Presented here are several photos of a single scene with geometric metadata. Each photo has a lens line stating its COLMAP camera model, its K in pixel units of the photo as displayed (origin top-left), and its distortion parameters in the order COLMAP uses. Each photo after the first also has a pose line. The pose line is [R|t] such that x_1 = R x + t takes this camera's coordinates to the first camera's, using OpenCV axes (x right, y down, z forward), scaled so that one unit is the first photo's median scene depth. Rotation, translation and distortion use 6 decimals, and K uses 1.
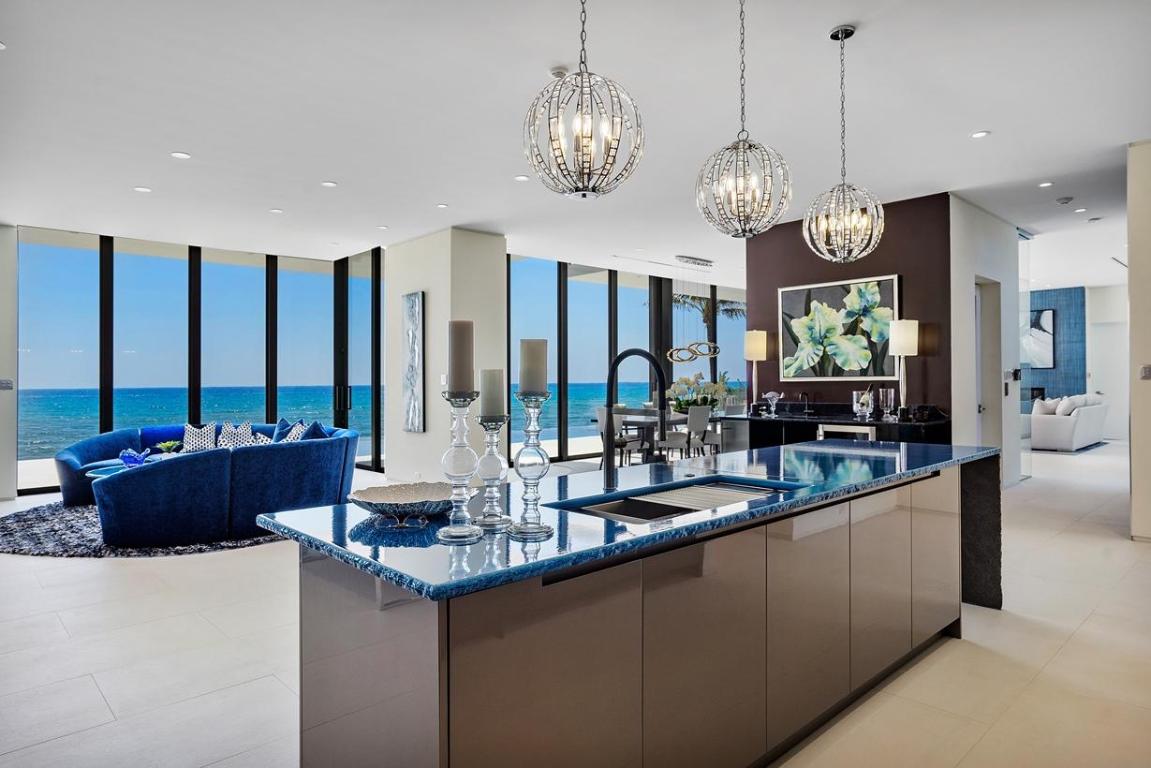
lens RADIAL K [[684.7, 0, 576.8], [0, 684.7, 383.5], [0, 0, 1]] dist [-0.002271, -0.000137]
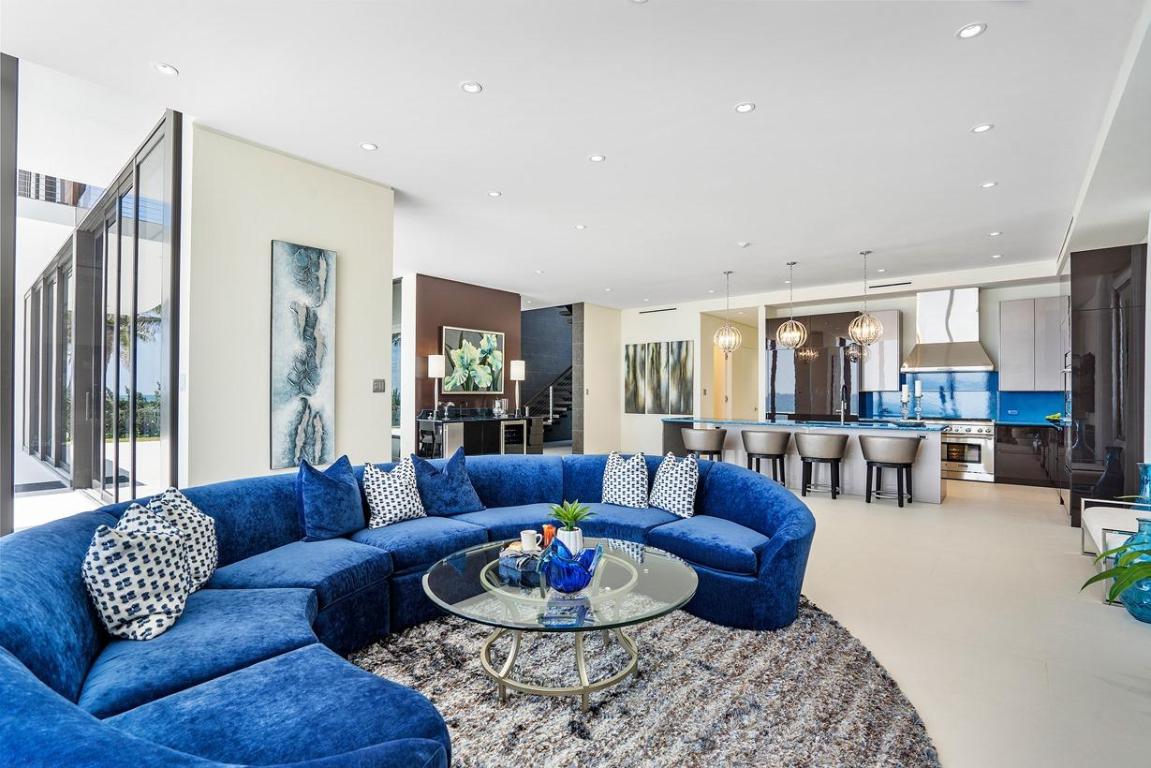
lens RADIAL K [[533.8, 0, 577.2], [0, 533.8, 390.3], [0, 0, 1]] dist [-0.000650, -0.000019]
pose [[-0.103503, 0.018224, 0.994462, -0.838996], [-0.003256, 0.999821, -0.018661, 0.009610], [-0.994624, -0.005169, -0.103425, 0.898673]]
